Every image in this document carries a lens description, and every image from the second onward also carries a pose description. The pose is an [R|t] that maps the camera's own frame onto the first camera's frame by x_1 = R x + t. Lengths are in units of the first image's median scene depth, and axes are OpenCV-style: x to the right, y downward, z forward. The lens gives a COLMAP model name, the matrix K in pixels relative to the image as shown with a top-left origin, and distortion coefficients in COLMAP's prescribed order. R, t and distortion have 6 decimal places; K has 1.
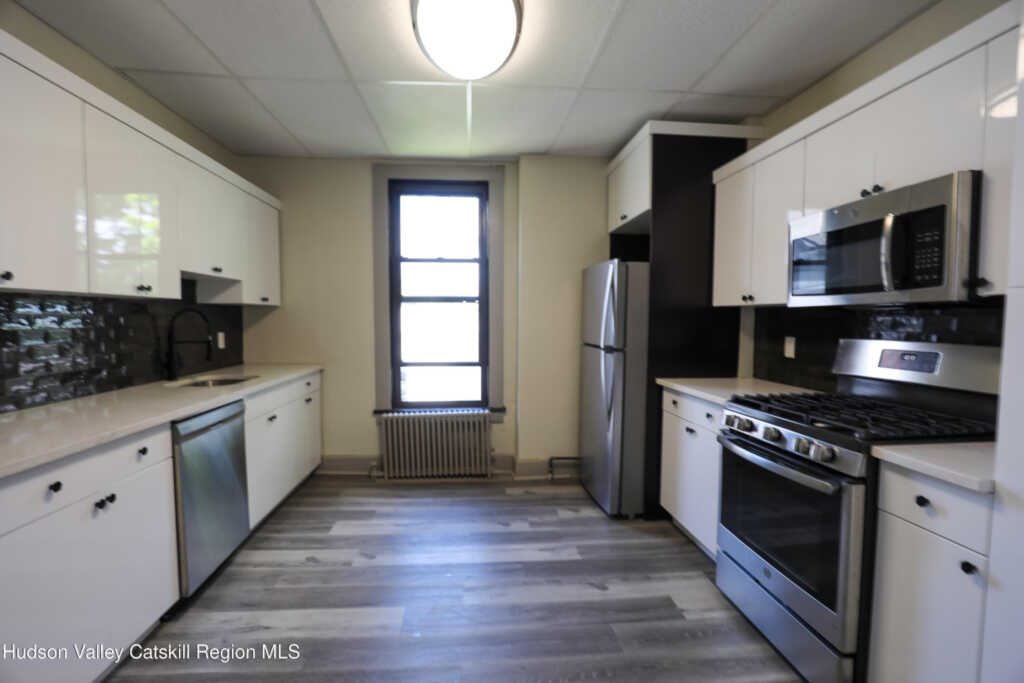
lens RADIAL K [[483.1, 0, 513.8], [0, 483.1, 336.2], [0, 0, 1]] dist [-0.028080, -0.000539]
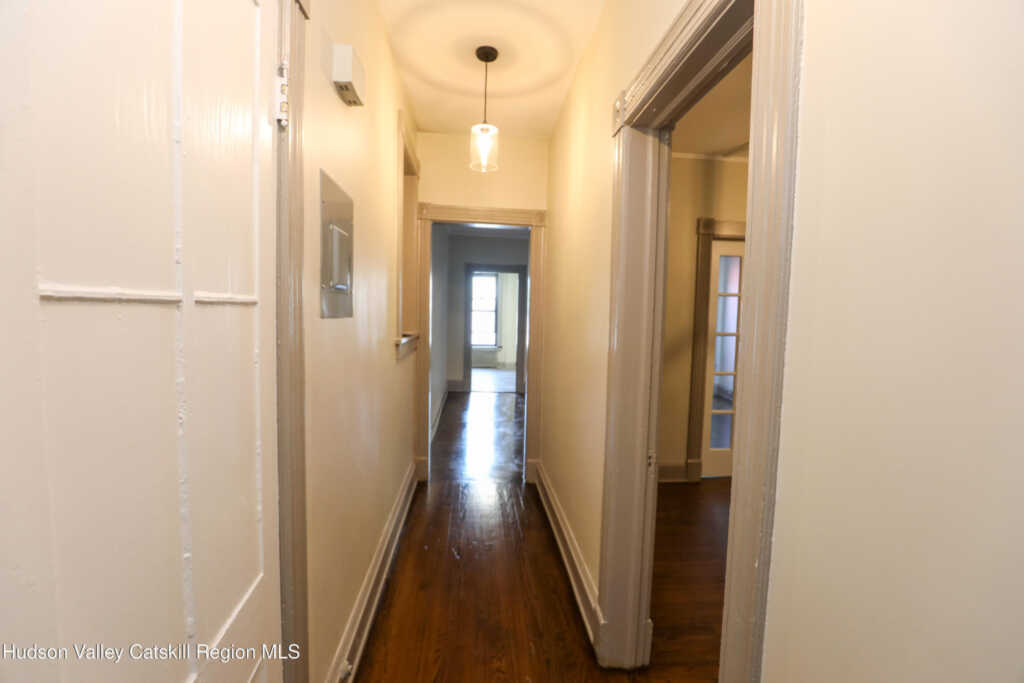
lens RADIAL K [[483.1, 0, 512.1], [0, 483.1, 338.3], [0, 0, 1]] dist [-0.028080, -0.000539]
pose [[0.999481, 0.030684, 0.009779, 0.012348], [-0.030727, 0.999519, 0.004301, 0.081571], [-0.009642, -0.004599, 0.999943, -2.087312]]
